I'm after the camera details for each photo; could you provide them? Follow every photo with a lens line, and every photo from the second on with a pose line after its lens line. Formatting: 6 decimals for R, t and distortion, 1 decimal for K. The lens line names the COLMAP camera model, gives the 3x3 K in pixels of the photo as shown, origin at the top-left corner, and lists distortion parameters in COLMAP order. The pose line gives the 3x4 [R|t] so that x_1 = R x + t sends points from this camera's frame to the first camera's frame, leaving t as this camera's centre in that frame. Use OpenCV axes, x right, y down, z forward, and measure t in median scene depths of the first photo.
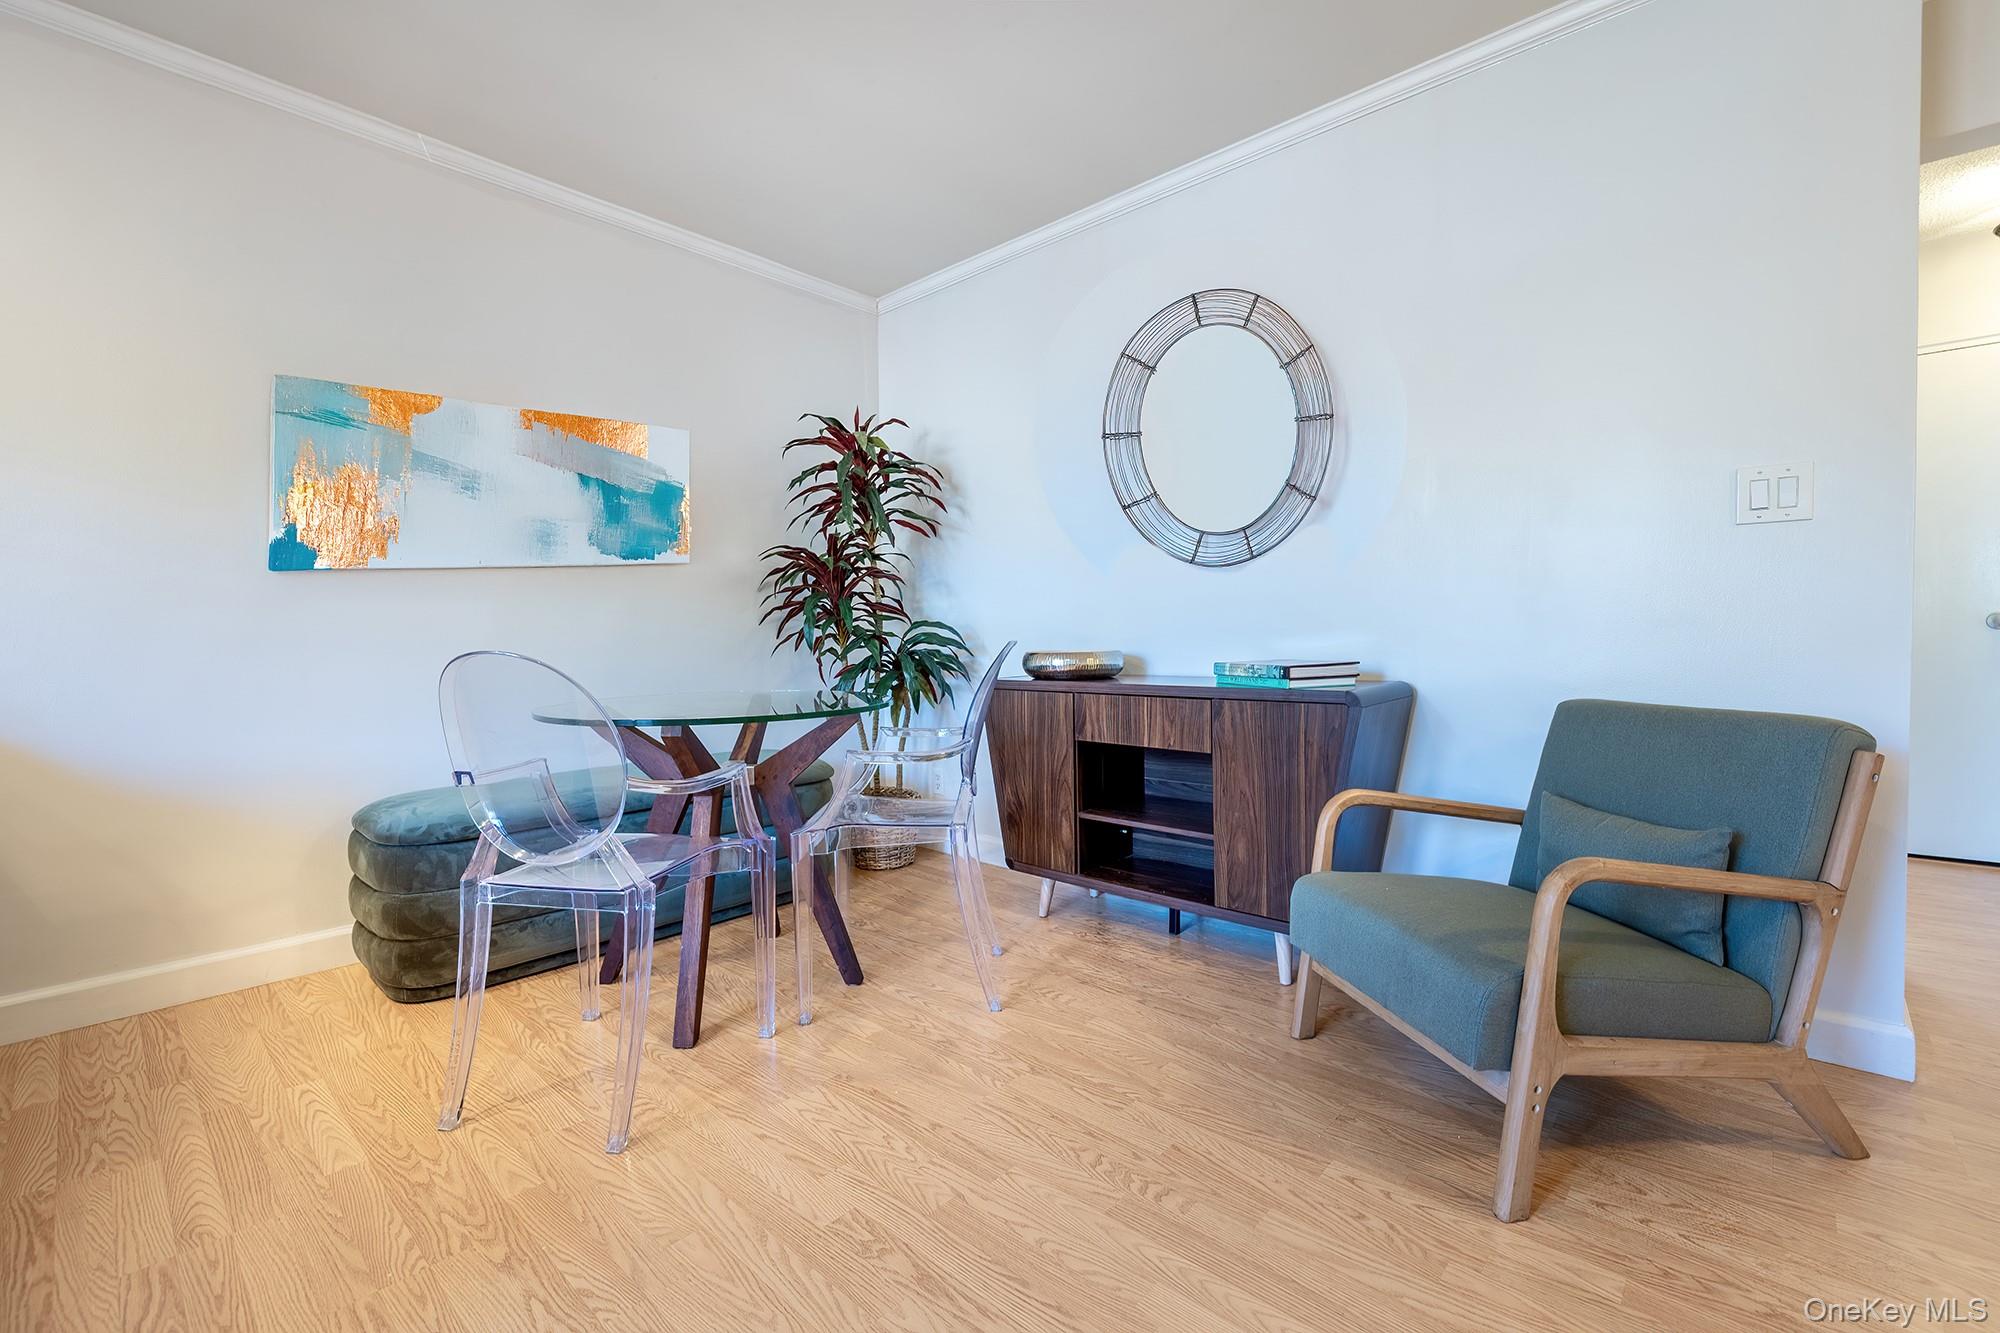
lens RADIAL K [[855.2, 0, 1008.7], [0, 855.2, 683.1], [0, 0, 1]] dist [-0.001131, -0.000348]
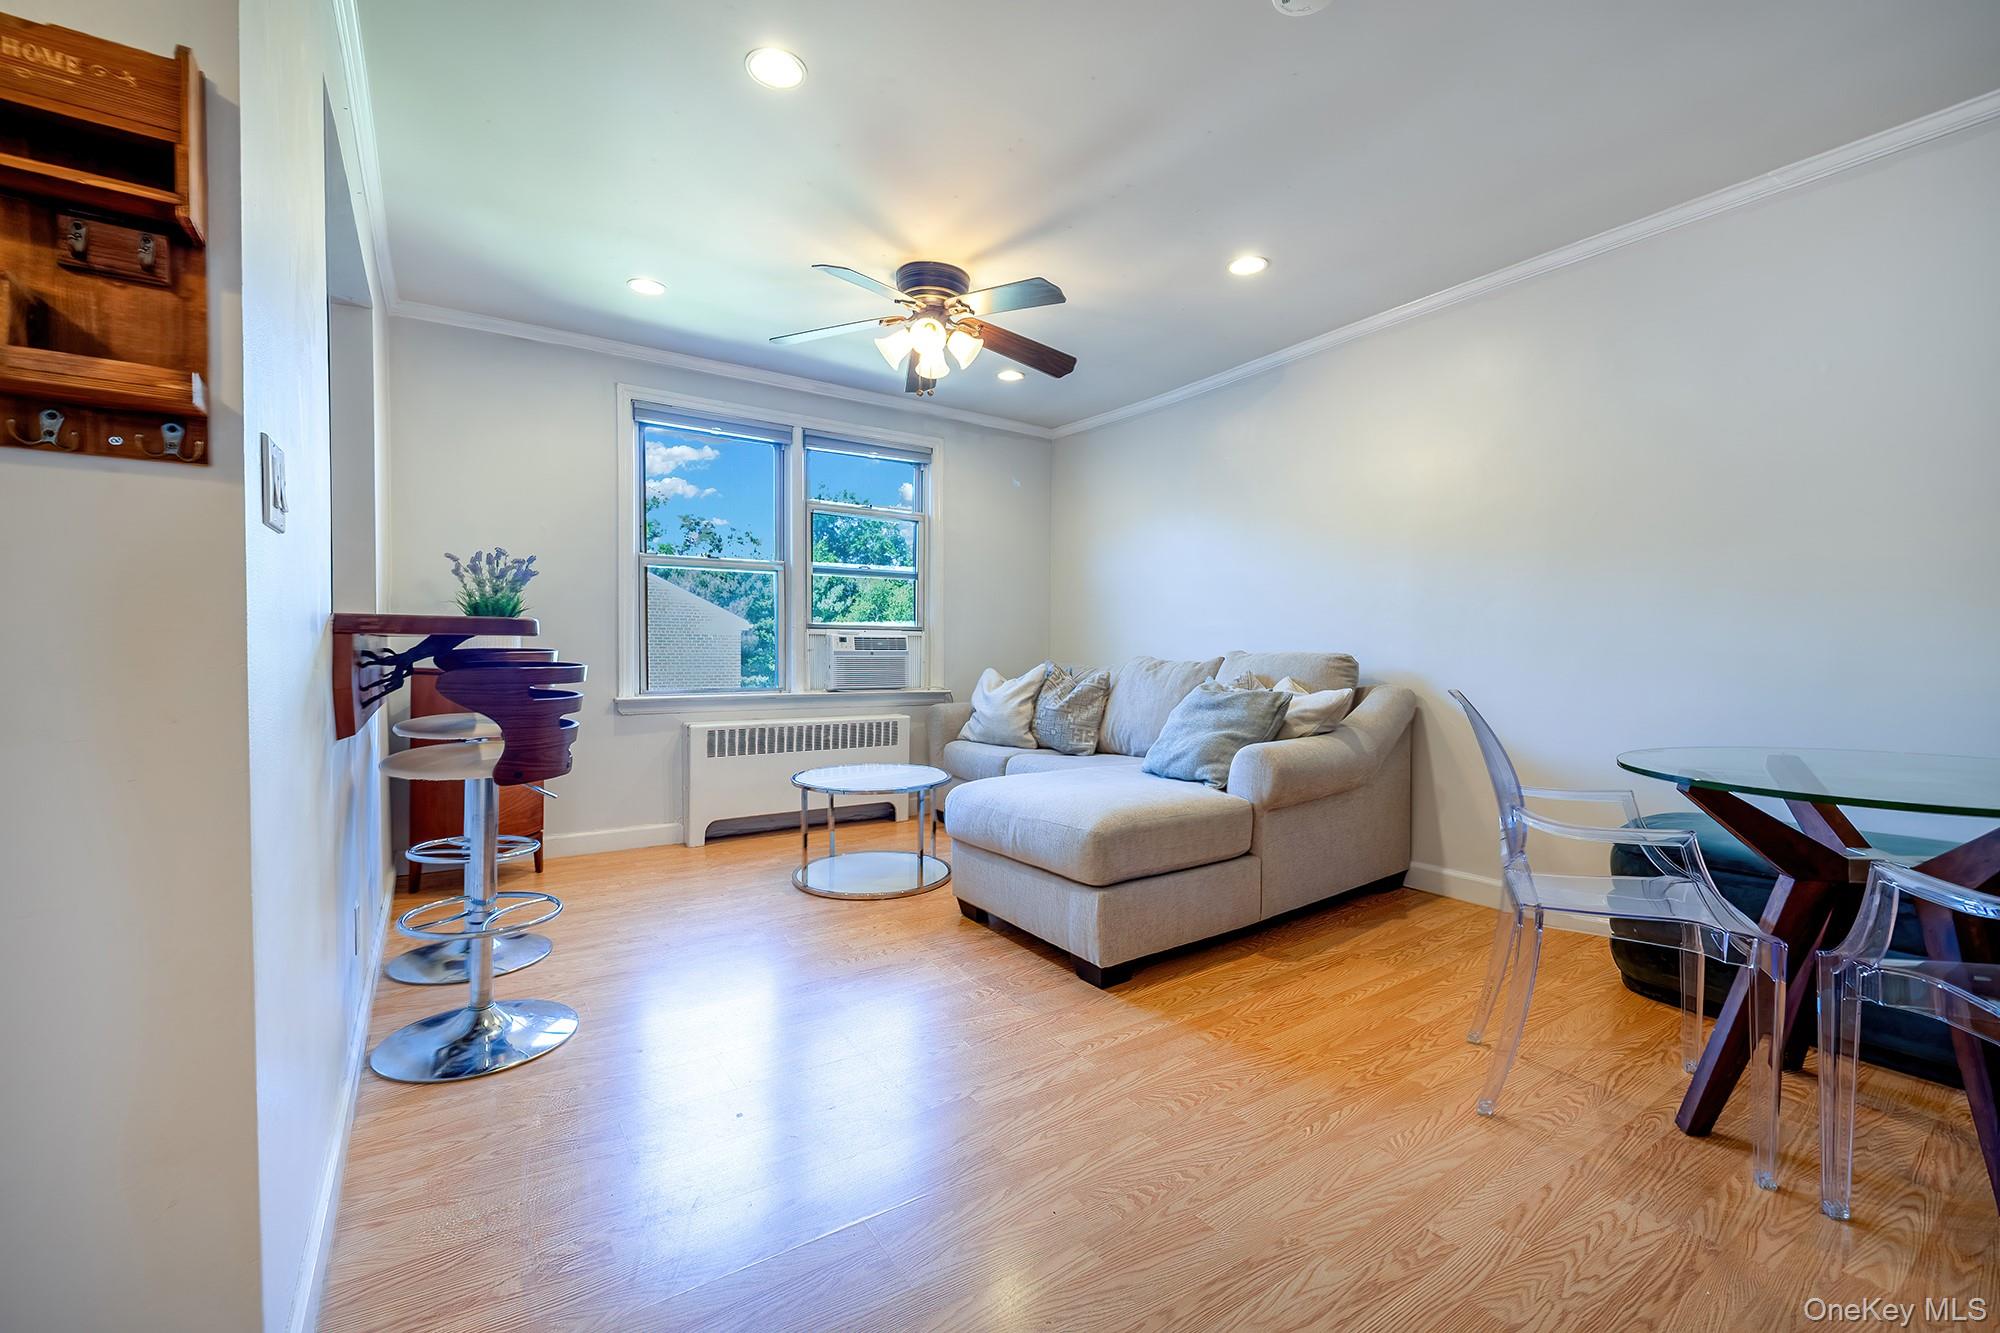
lens RADIAL K [[833.7, 0, 1008.8], [0, 833.7, 670.2], [0, 0, 1]] dist [0.000514, -0.000140]
pose [[-0.241081, 0.035905, -0.969841, 0.652040], [-0.050178, 0.997518, 0.049403, -0.076741], [0.969207, 0.060575, -0.238681, 0.479659]]
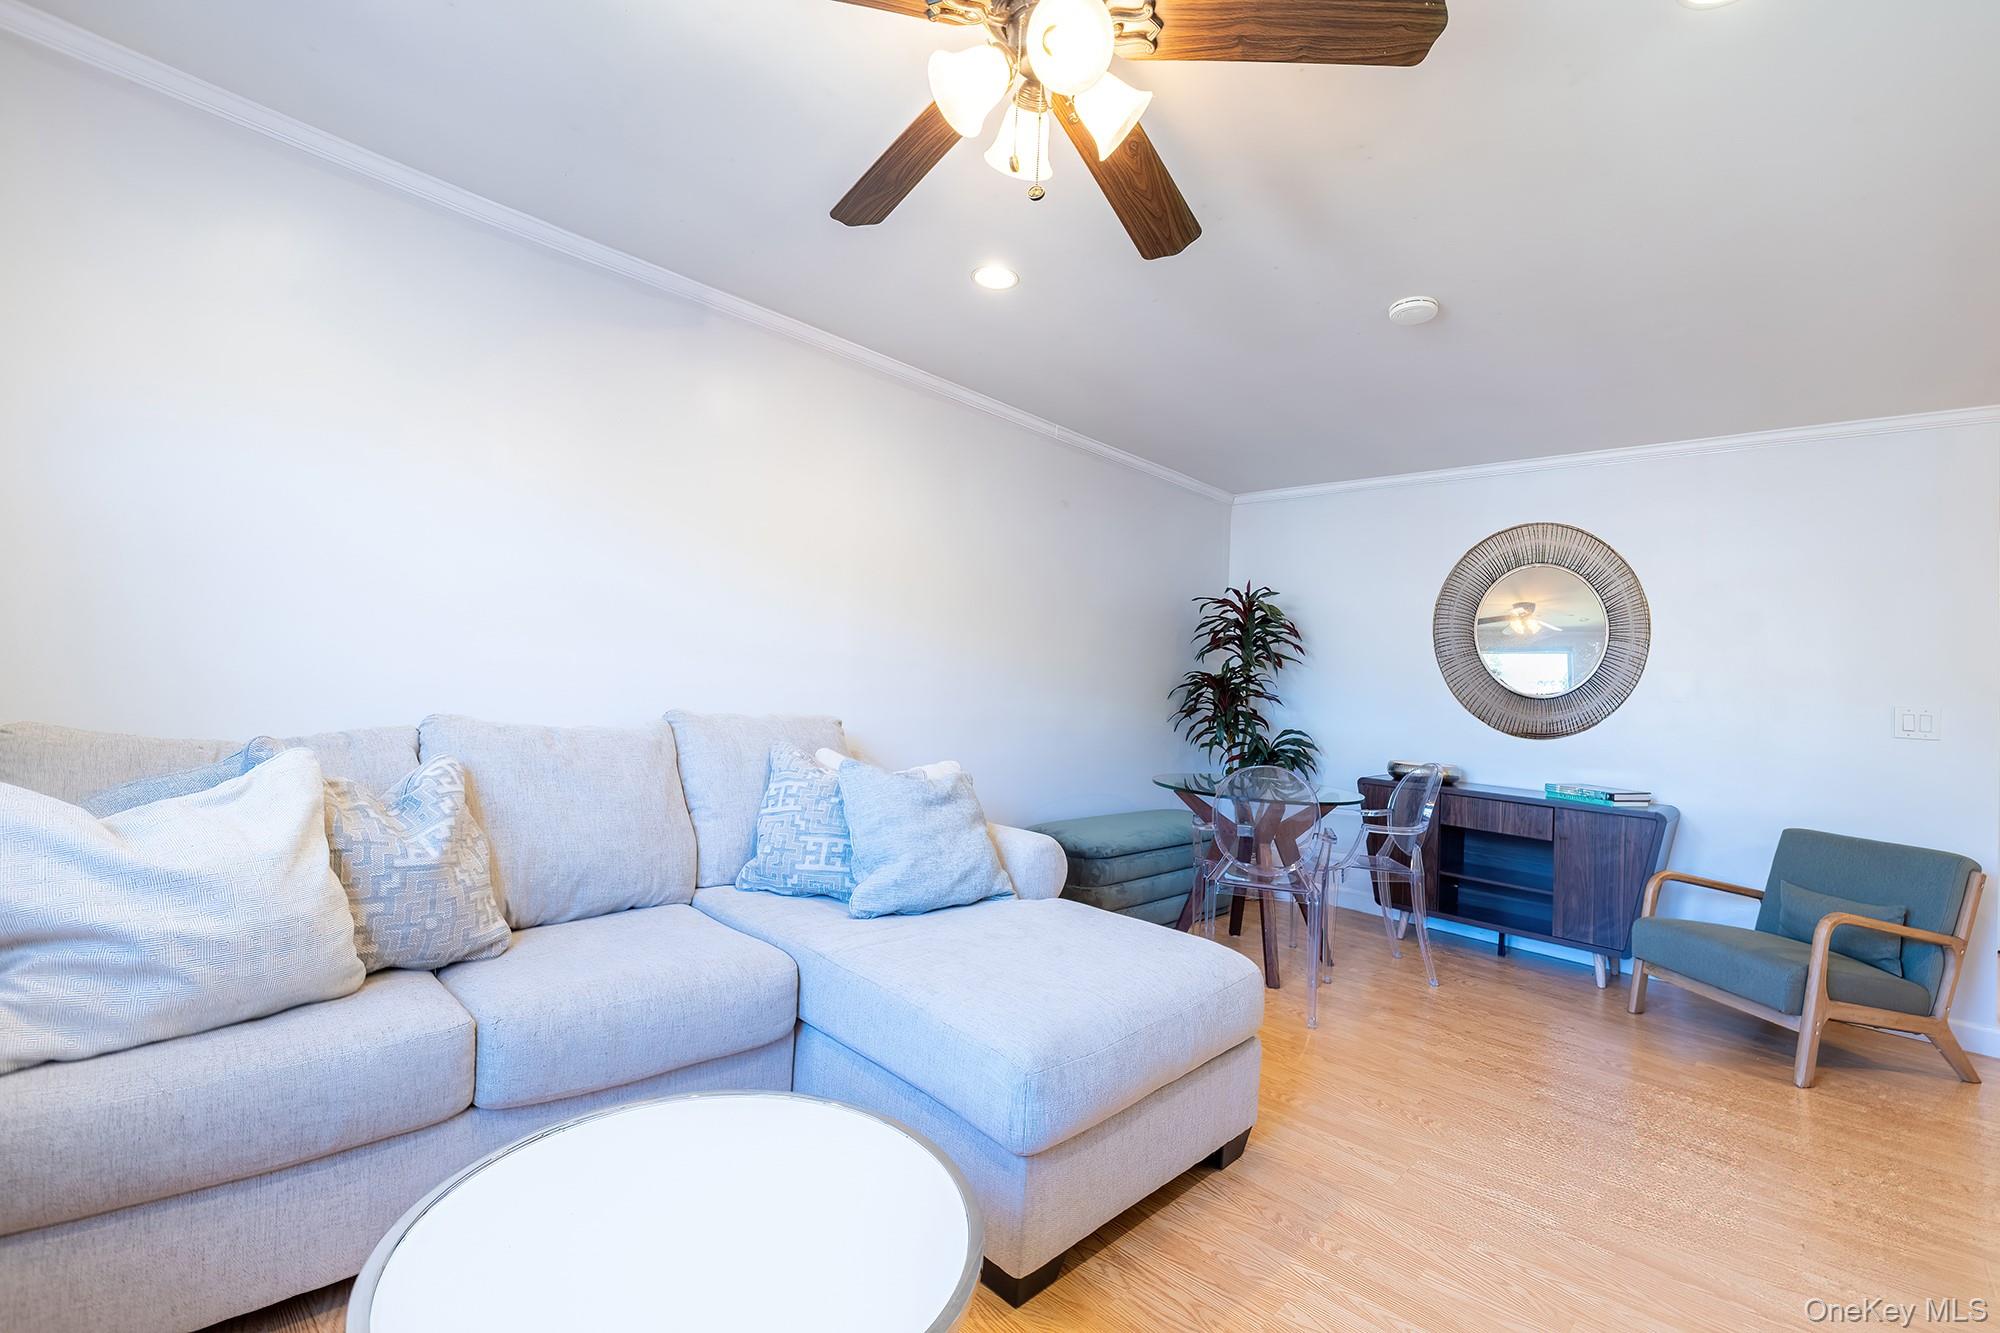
lens RADIAL K [[845.7, 0, 1010.2], [0, 845.7, 665.2], [0, 0, 1]] dist [-0.007525, -0.000495]
pose [[0.996200, 0.073189, -0.047203, -0.894710], [-0.076713, 0.994016, -0.077770, -0.056728], [0.041228, 0.081095, 0.995853, -0.810460]]
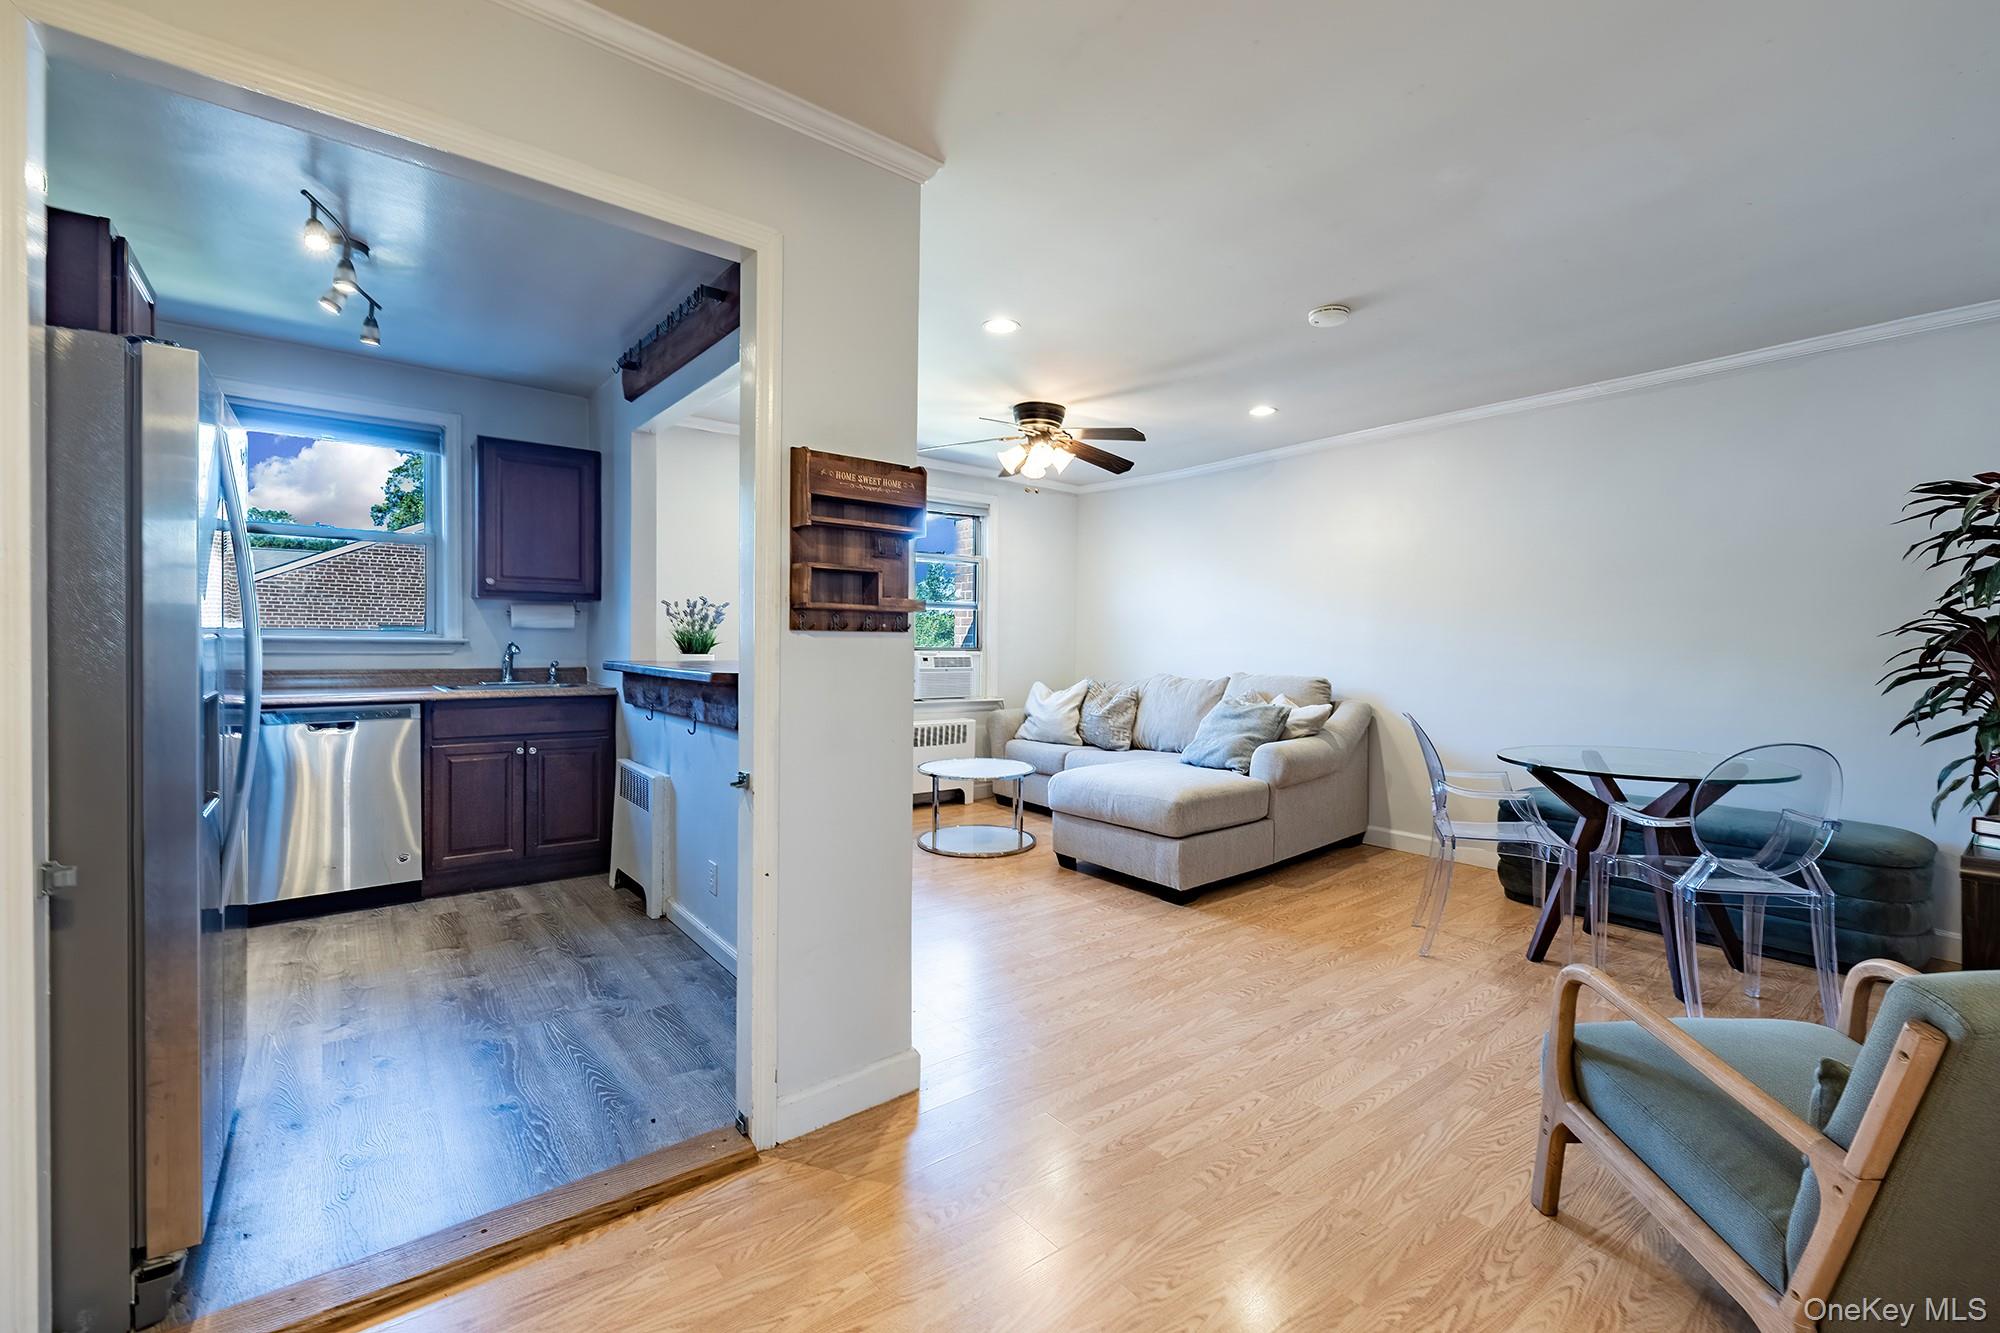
lens RADIAL K [[840.3, 0, 1009.1], [0, 840.3, 659.9], [0, 0, 1]] dist [0.001823, 0.000109]
pose [[-0.166486, 0.031834, -0.985530, 1.383157], [-0.057194, 0.997484, 0.041882, -0.165005], [0.984384, 0.063339, -0.164246, 0.235663]]
